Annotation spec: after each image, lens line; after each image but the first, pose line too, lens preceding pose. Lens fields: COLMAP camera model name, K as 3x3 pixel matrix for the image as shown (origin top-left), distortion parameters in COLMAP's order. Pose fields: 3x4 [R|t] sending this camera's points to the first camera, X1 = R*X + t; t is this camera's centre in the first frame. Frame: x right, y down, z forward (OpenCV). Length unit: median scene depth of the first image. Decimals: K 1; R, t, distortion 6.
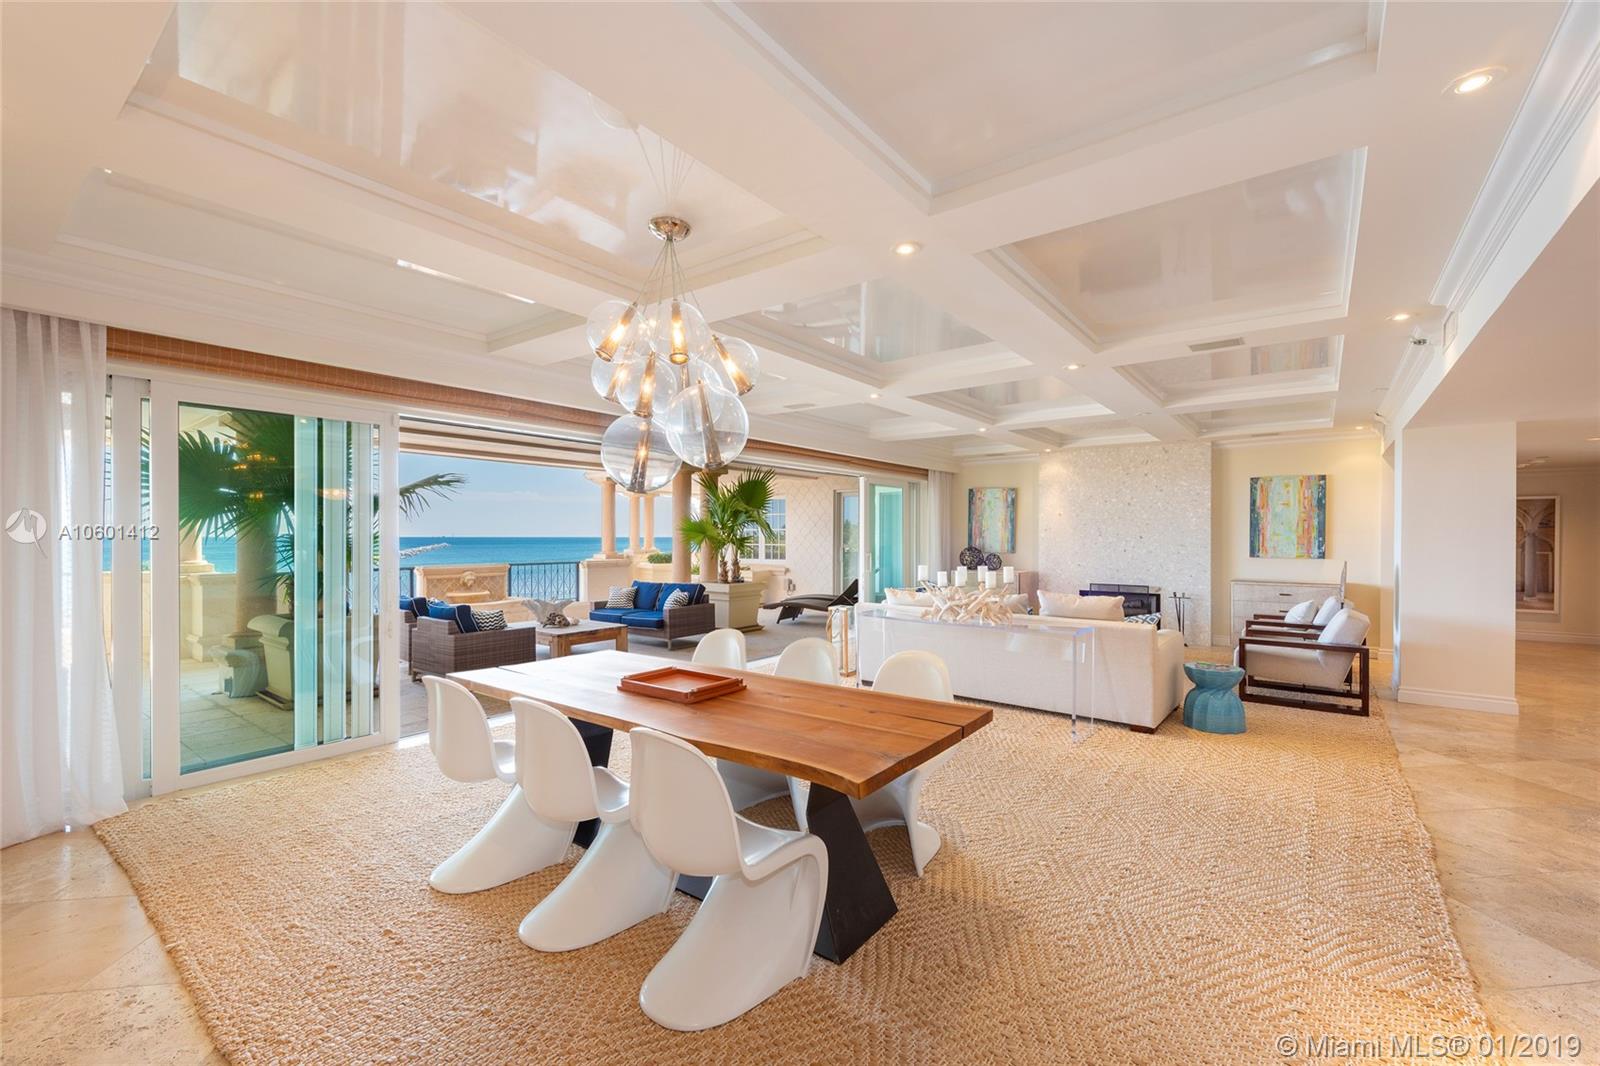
lens RADIAL K [[685.1, 0, 804.0], [0, 685.1, 539.1], [0, 0, 1]] dist [0.000968, 0.000029]
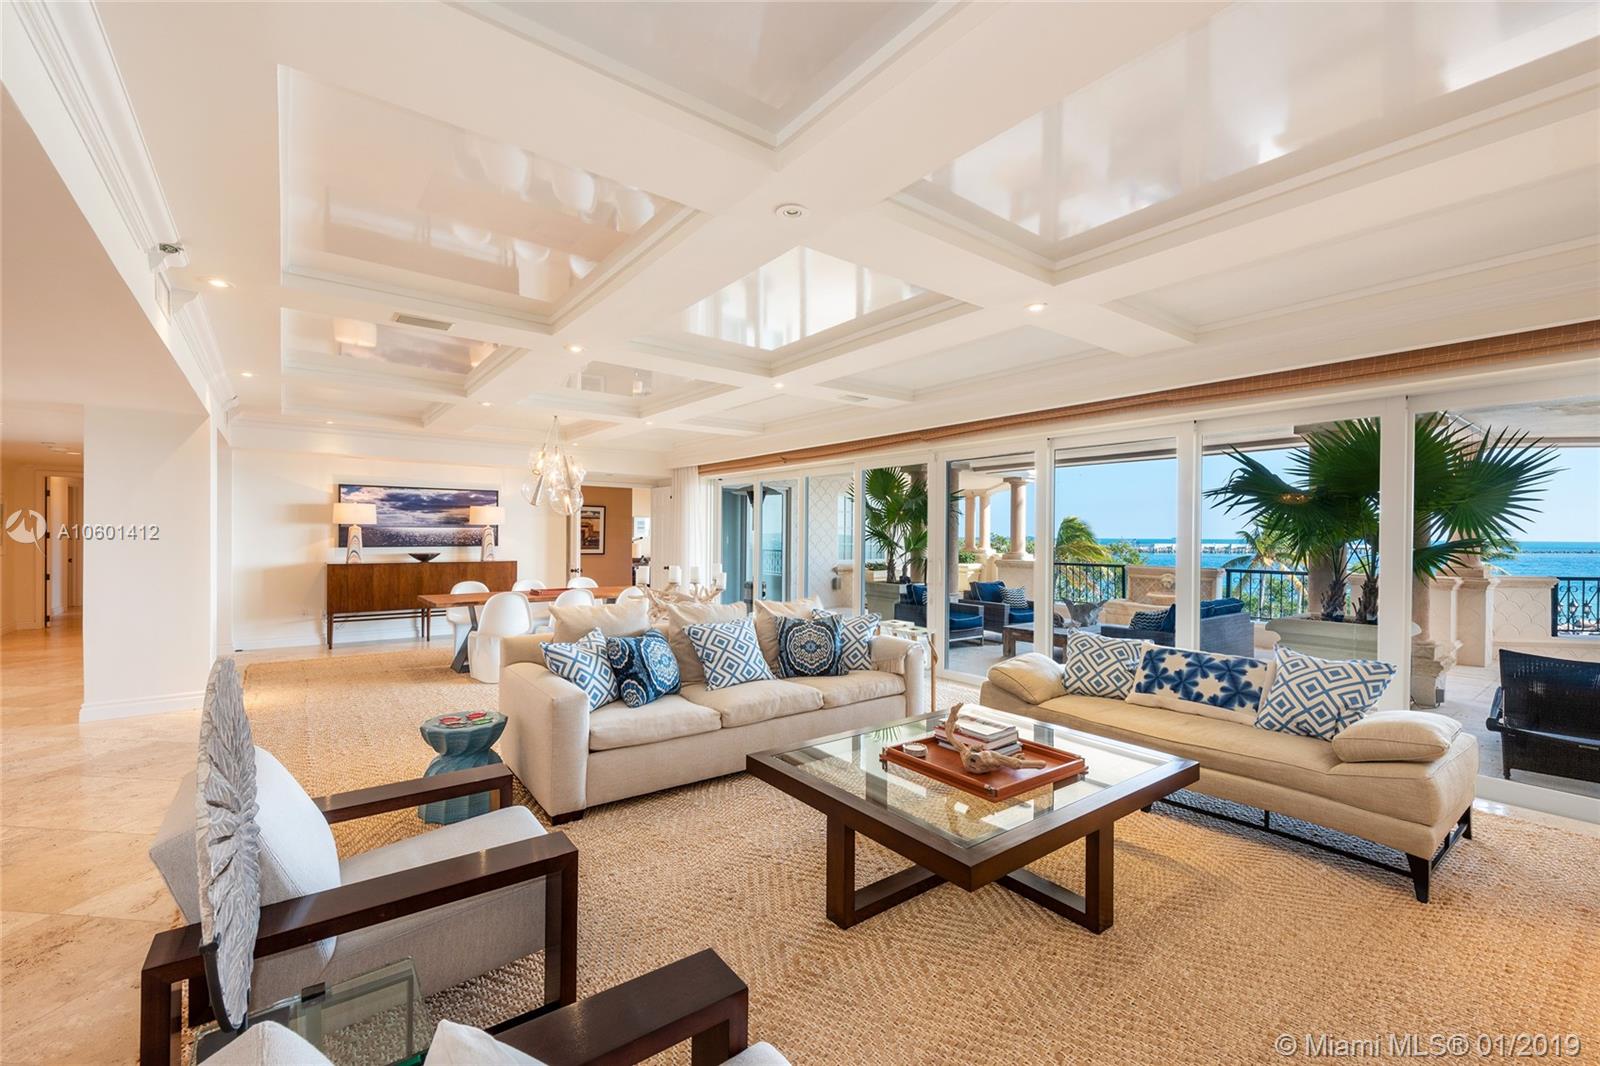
lens RADIAL K [[625.7, 0, 799.4], [0, 625.7, 533.1], [0, 0, 1]] dist [-0.002868, -0.000054]
pose [[-0.291027, -0.005319, -0.956700, 0.496634], [-0.006700, 0.999971, -0.003521, -0.003476], [0.956691, 0.005385, -0.291055, 0.711181]]
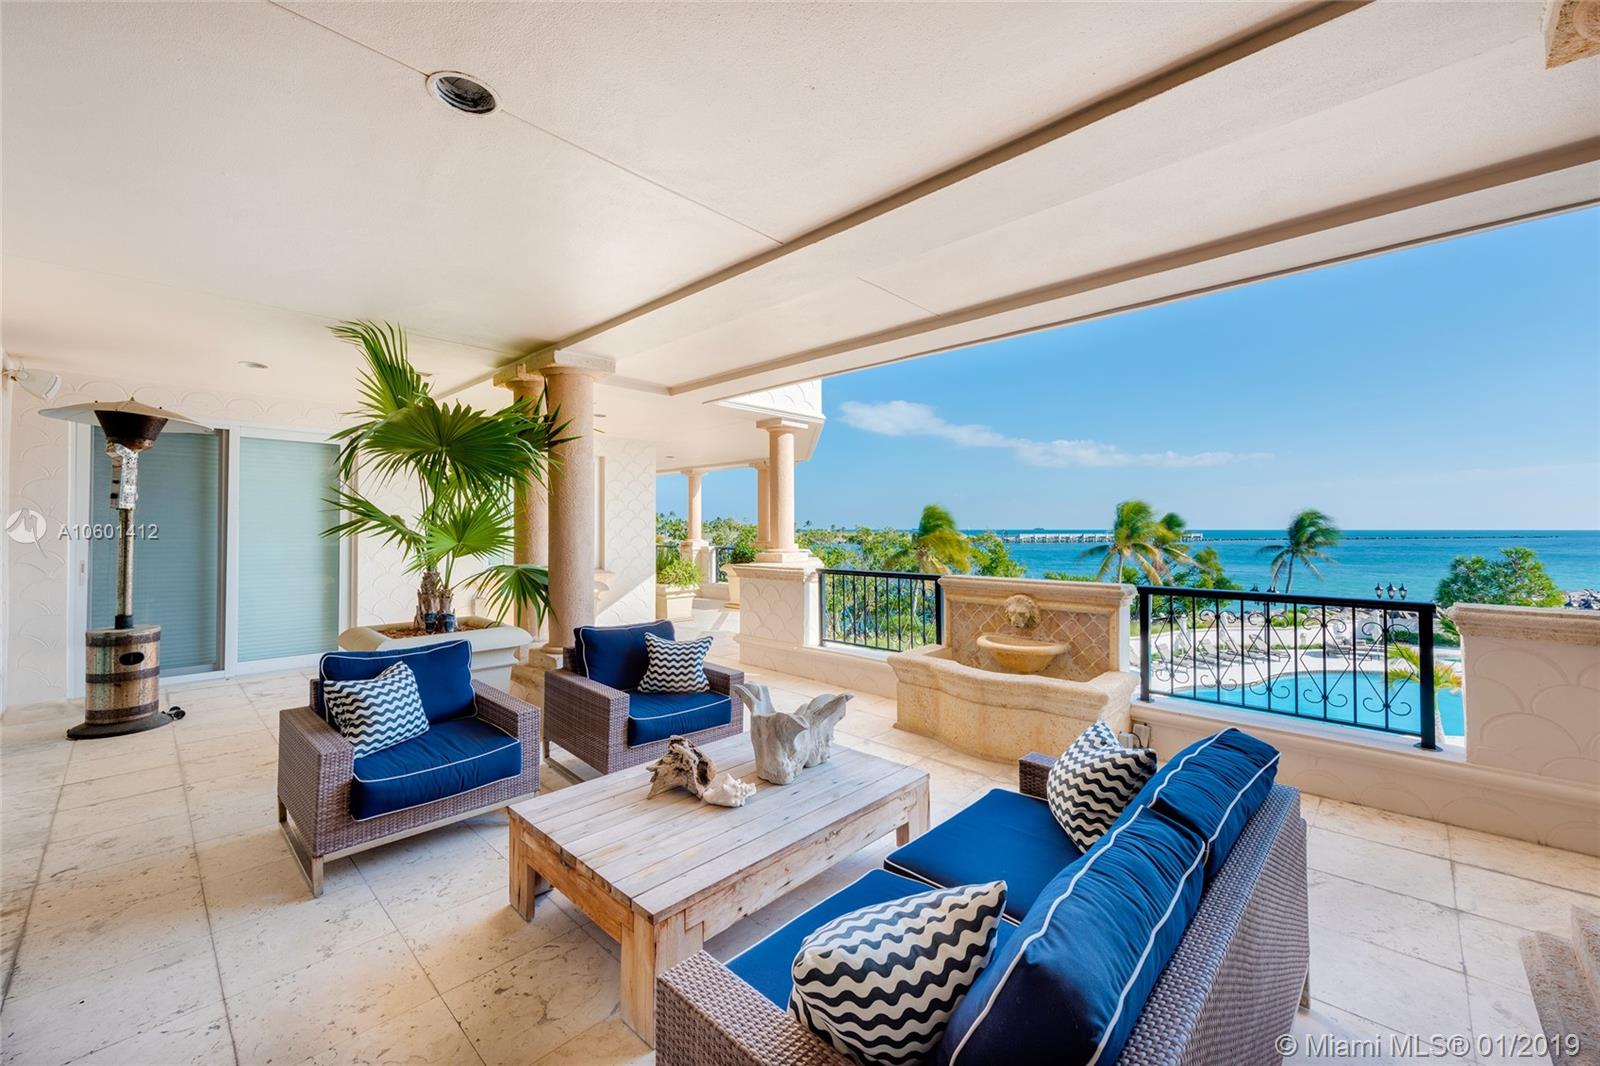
lens RADIAL K [[625.5, 0, 800.5], [0, 625.5, 525.4], [0, 0, 1]] dist [0.003024, -0.000413]
pose [[-0.115358, -0.005621, -0.993308, -0.051368], [0.001144, 0.999983, -0.005791, 0.002684], [0.993323, -0.001804, -0.115350, 0.852281]]
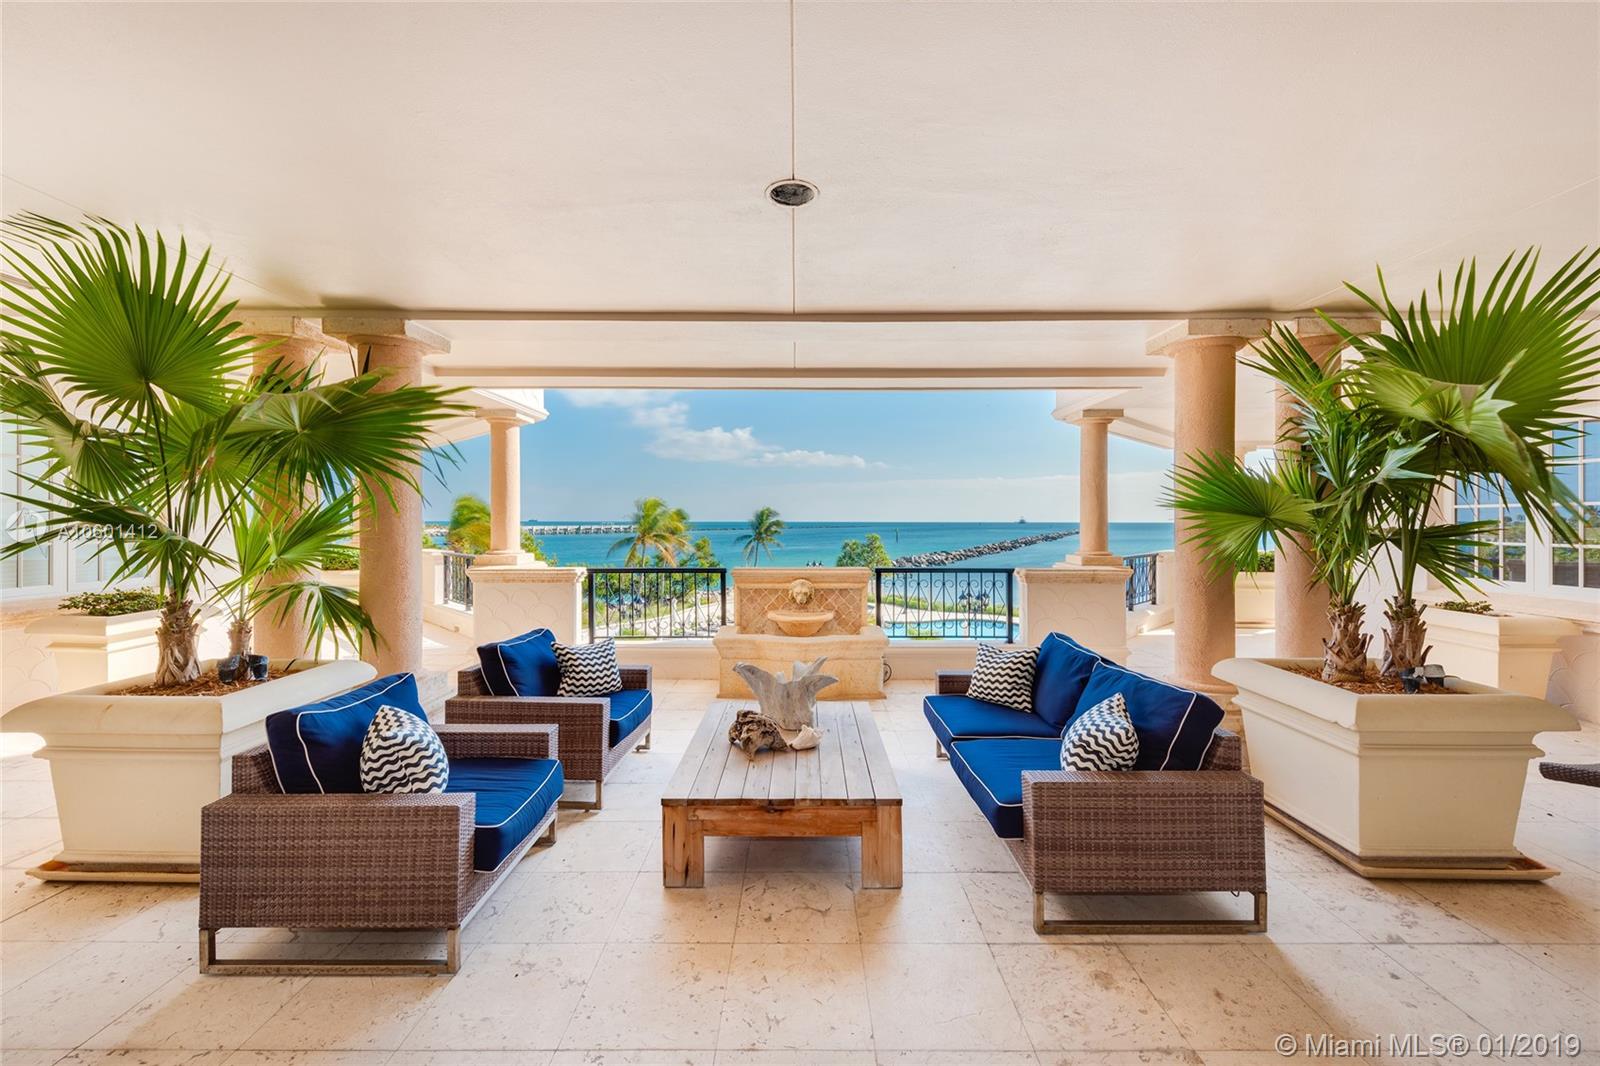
lens RADIAL K [[625.5, 0, 799.2], [0, 625.5, 524.3], [0, 0, 1]] dist [0.003024, -0.000413]
pose [[0.598892, 0.005120, -0.800813, -0.039107], [-0.000936, 0.999983, 0.005693, -0.004917], [0.800829, -0.002660, 0.598887, 0.626595]]
